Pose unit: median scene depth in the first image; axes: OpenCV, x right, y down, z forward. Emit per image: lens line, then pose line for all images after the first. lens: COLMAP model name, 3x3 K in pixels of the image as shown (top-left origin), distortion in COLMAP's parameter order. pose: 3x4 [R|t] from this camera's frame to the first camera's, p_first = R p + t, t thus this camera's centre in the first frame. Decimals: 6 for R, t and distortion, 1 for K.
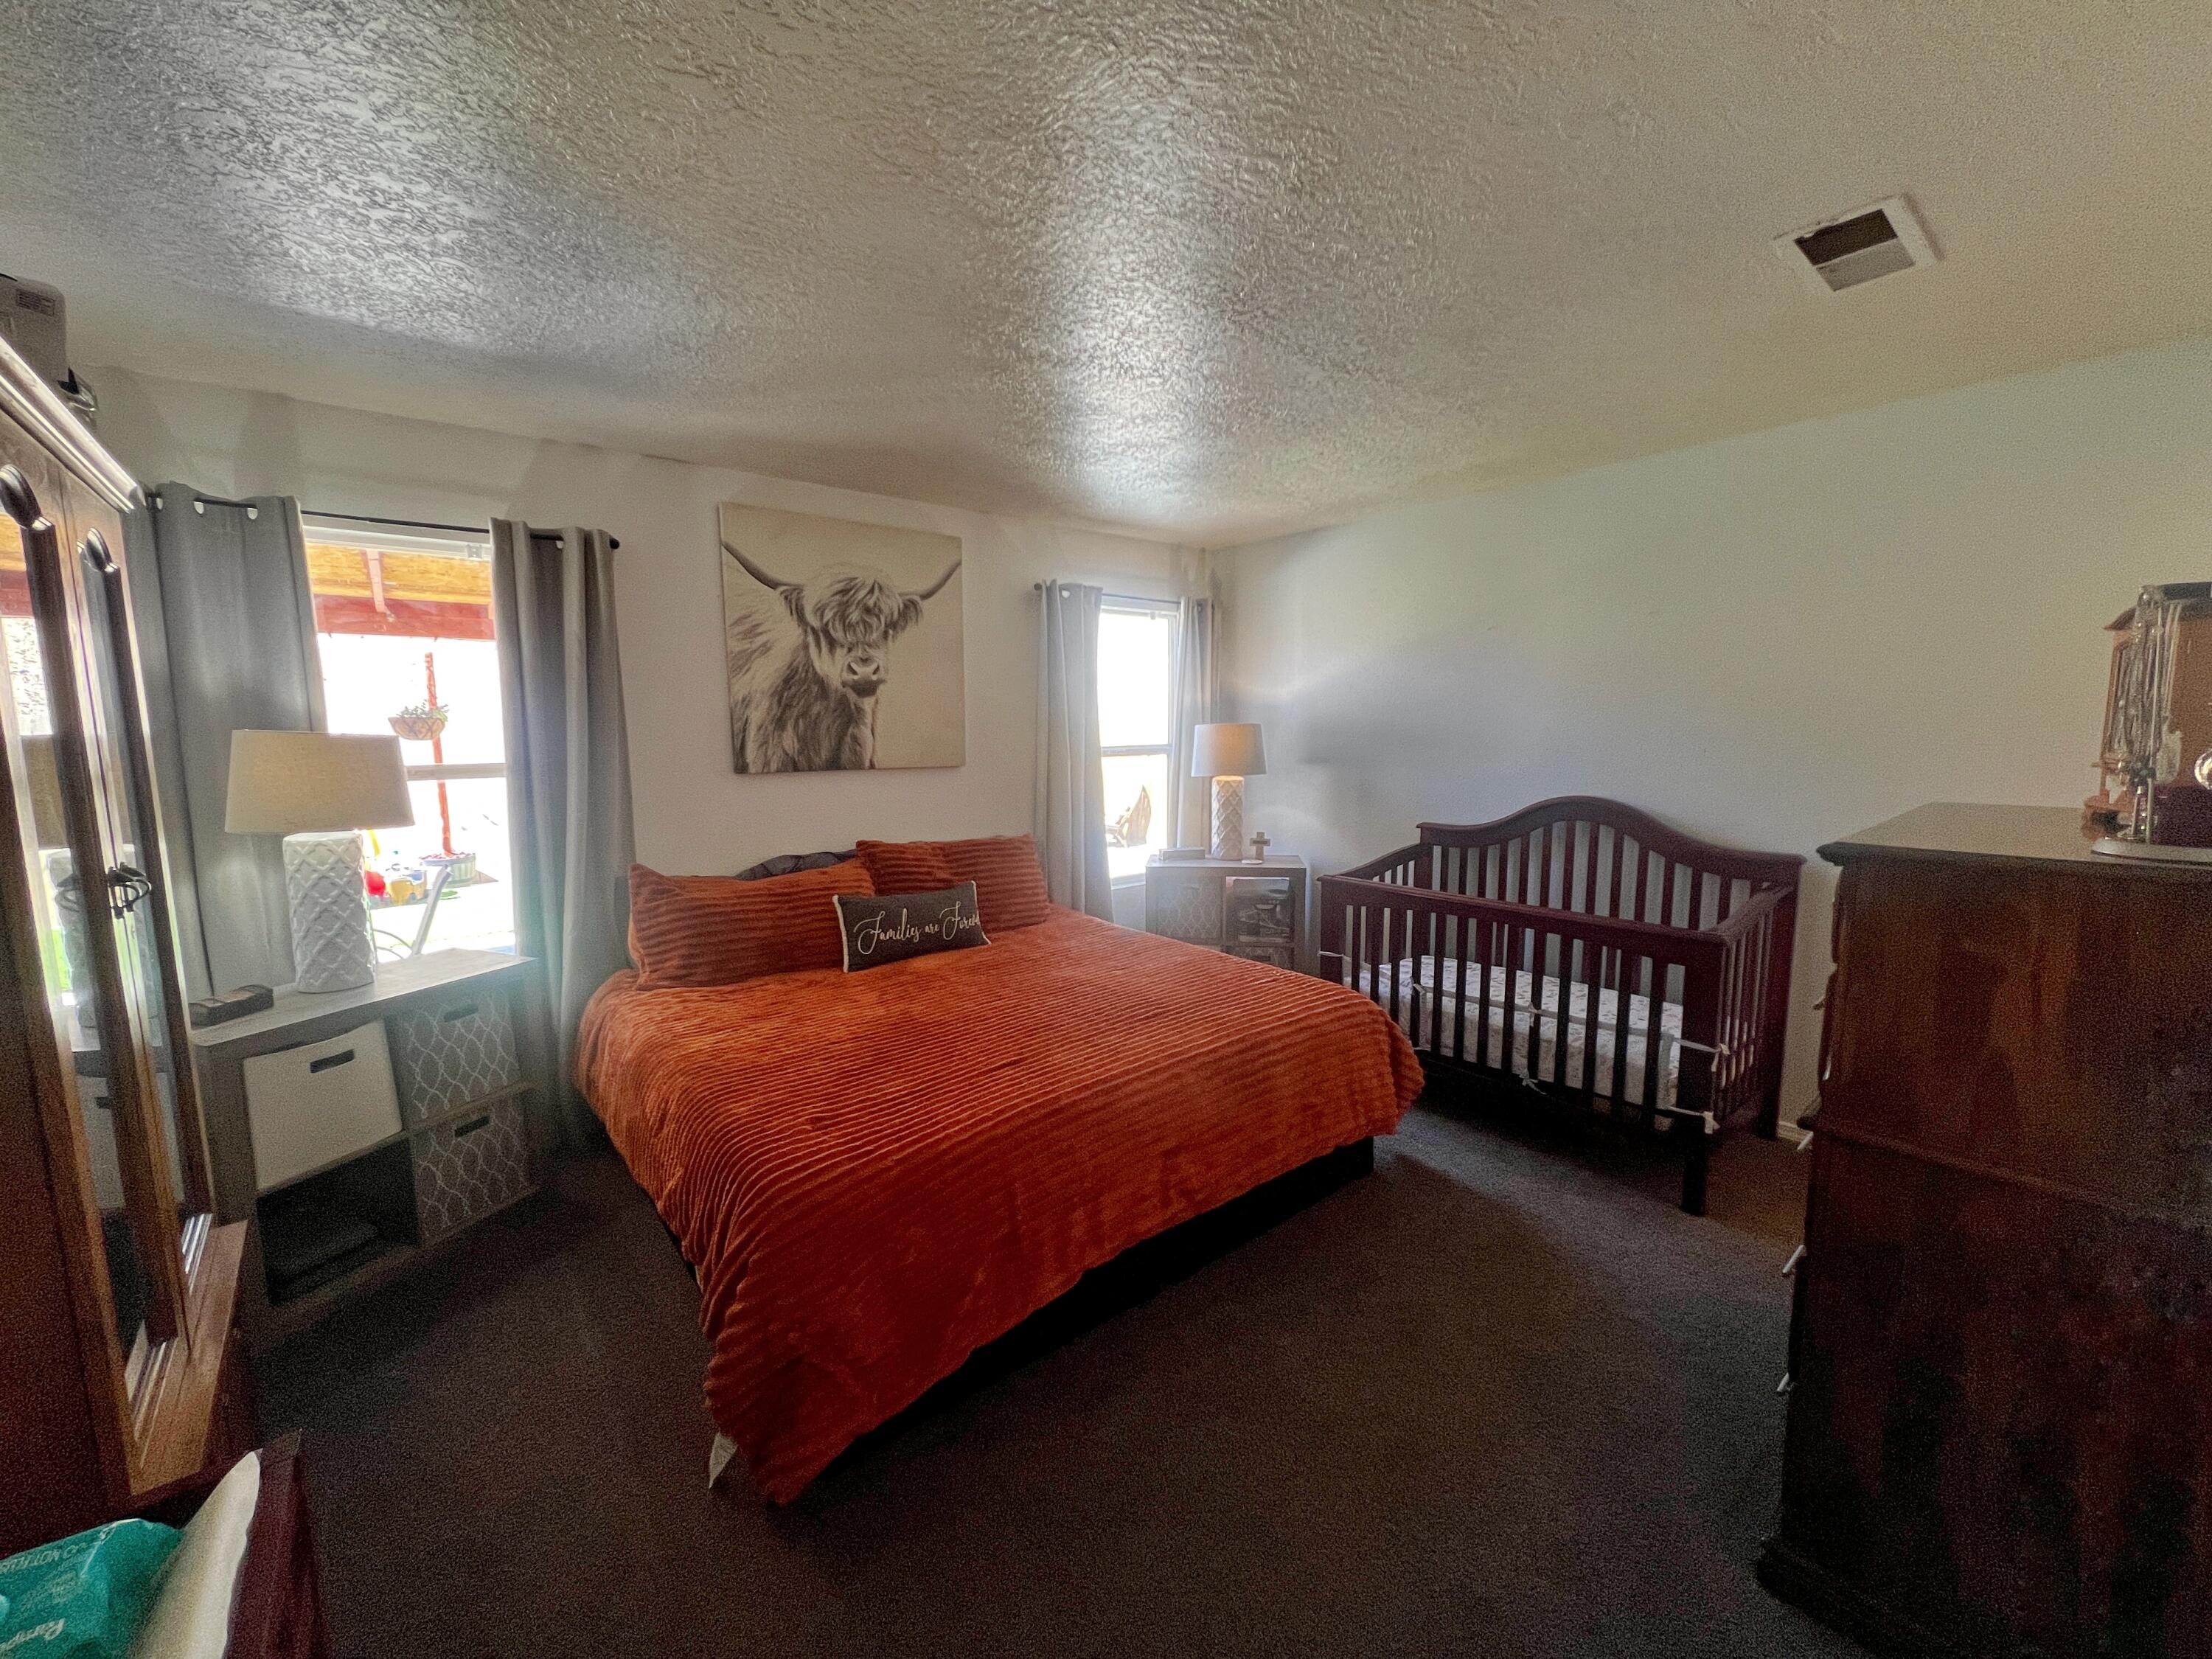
lens RADIAL K [[877.2, 0, 1104.6], [0, 877.2, 835.4], [0, 0, 1]] dist [-0.002168, 0.000474]
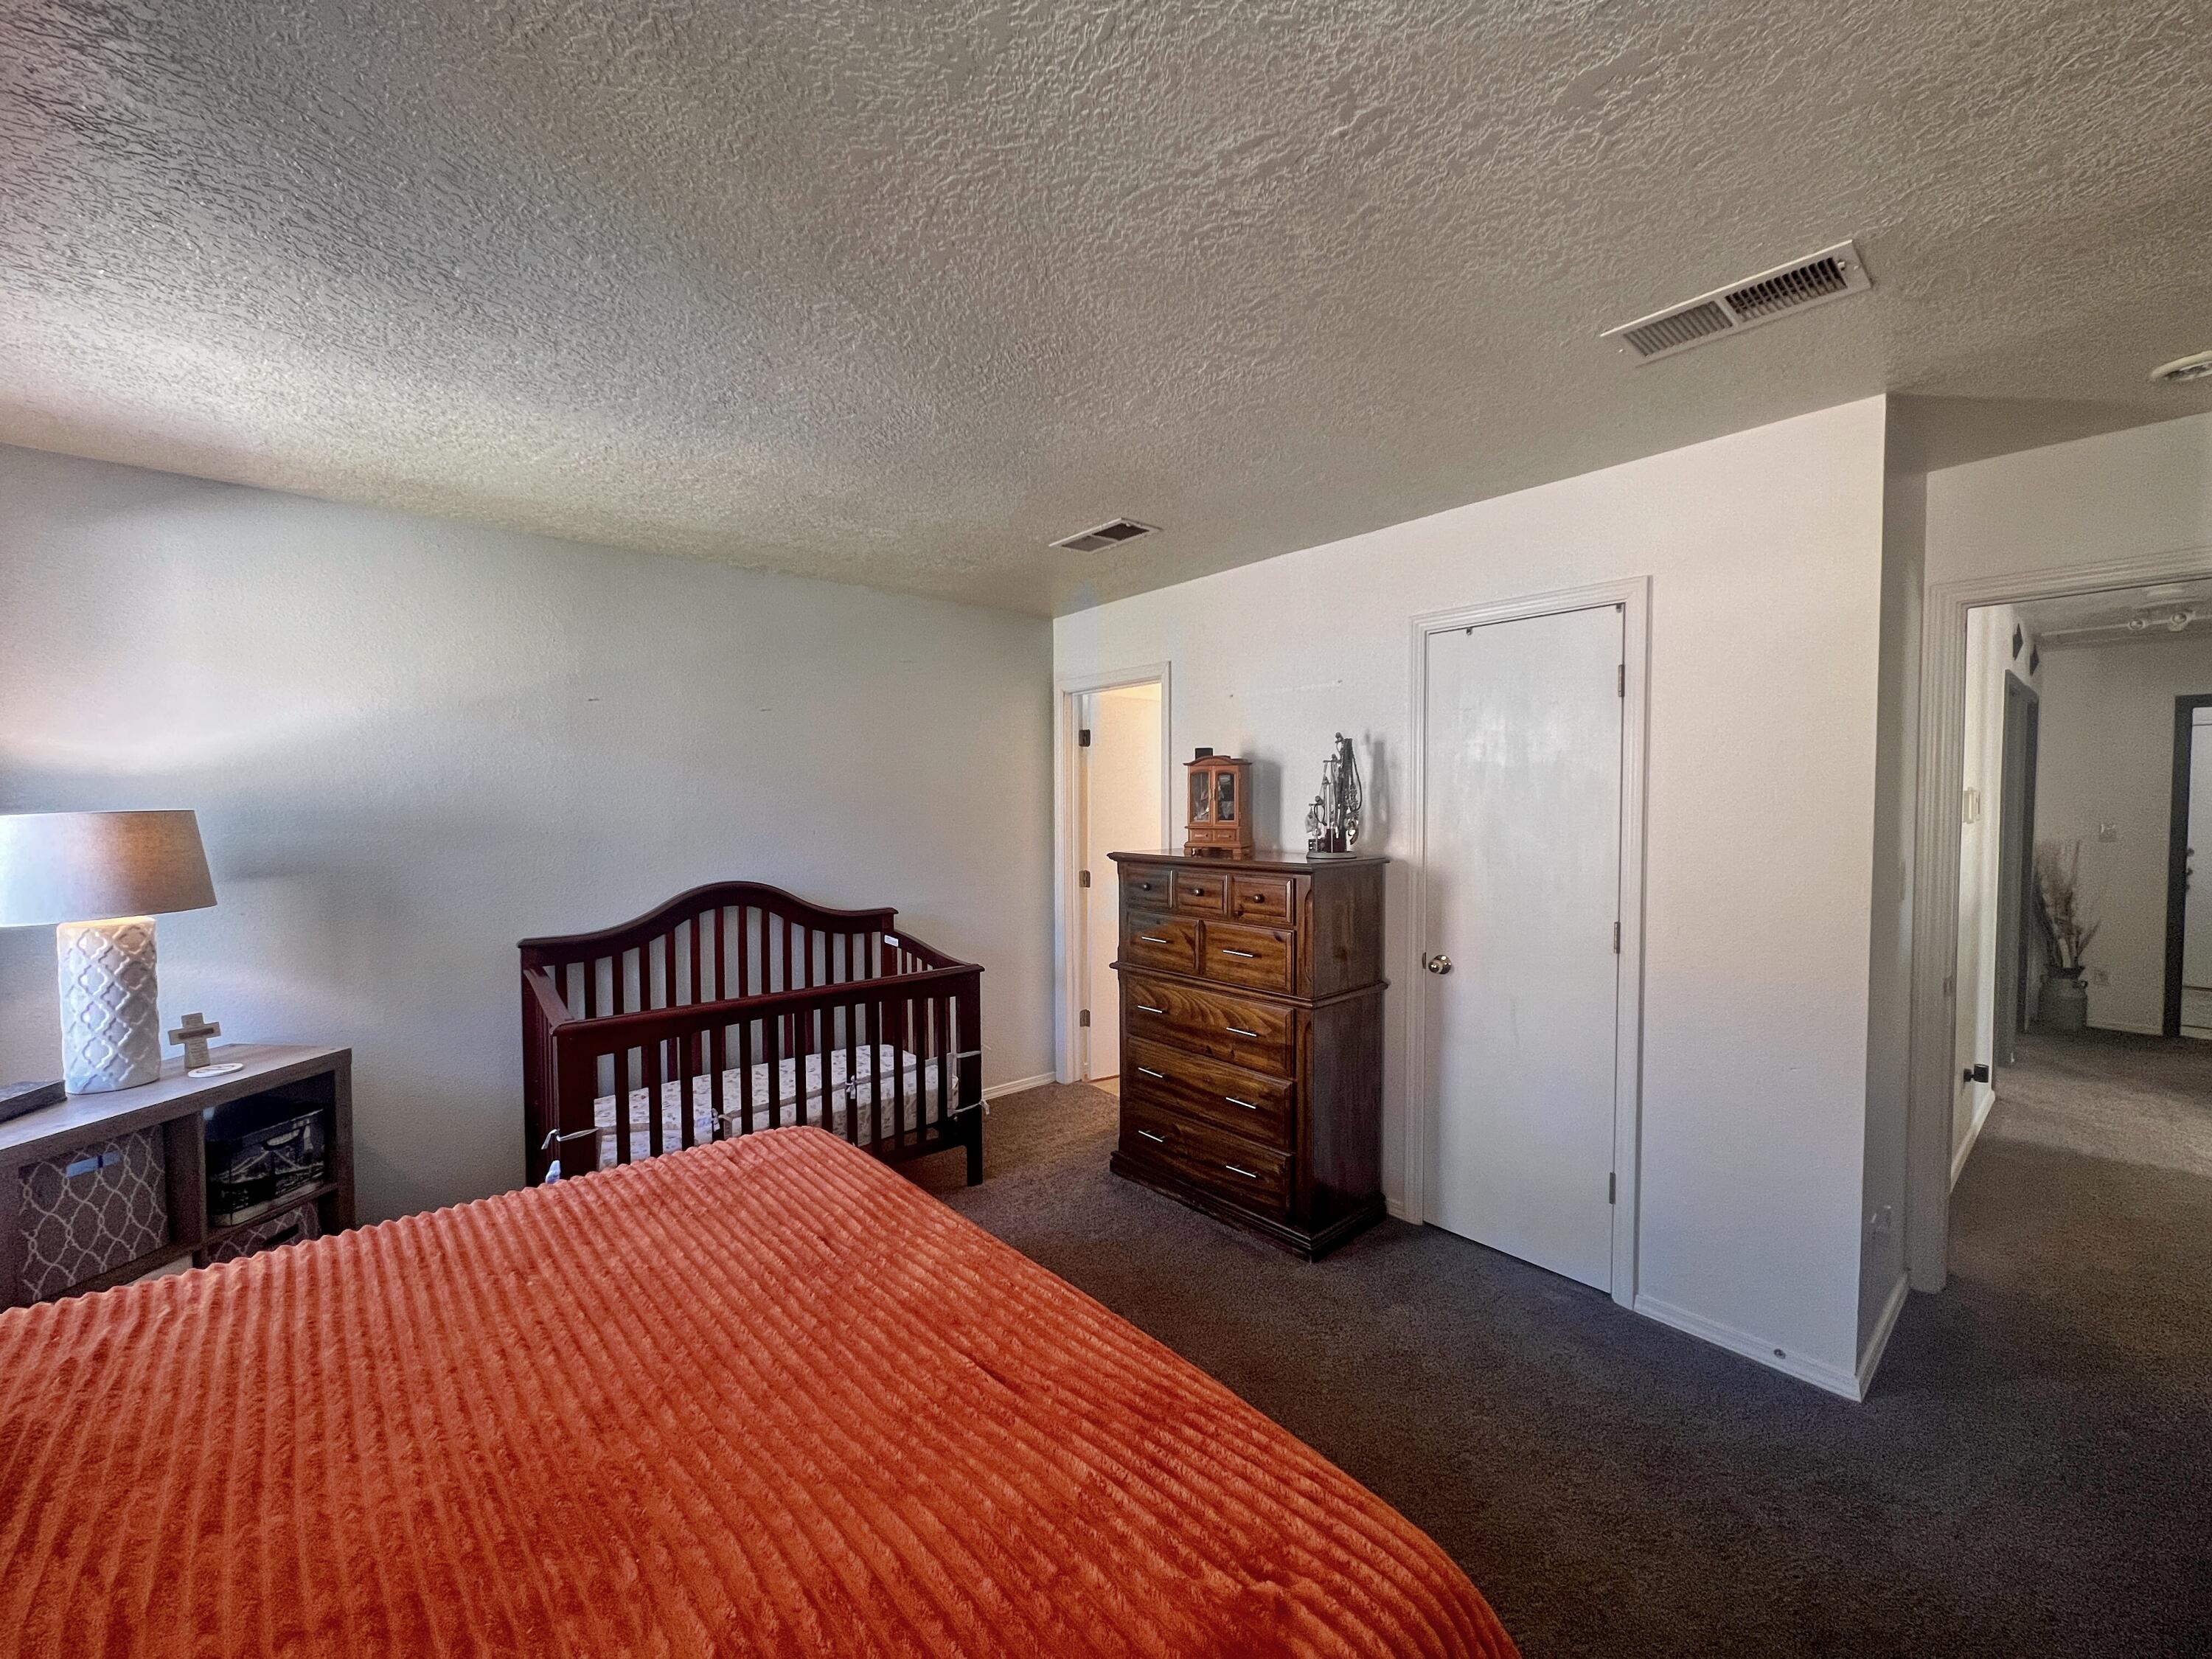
lens RADIAL K [[877.2, 0, 1104.6], [0, 877.2, 835.4], [0, 0, 1]] dist [-0.002168, 0.000474]
pose [[-0.029433, -0.021748, 0.999330, -0.473957], [0.132669, 0.990833, 0.025471, -0.066646], [-0.990723, 0.133329, -0.026278, 0.597625]]
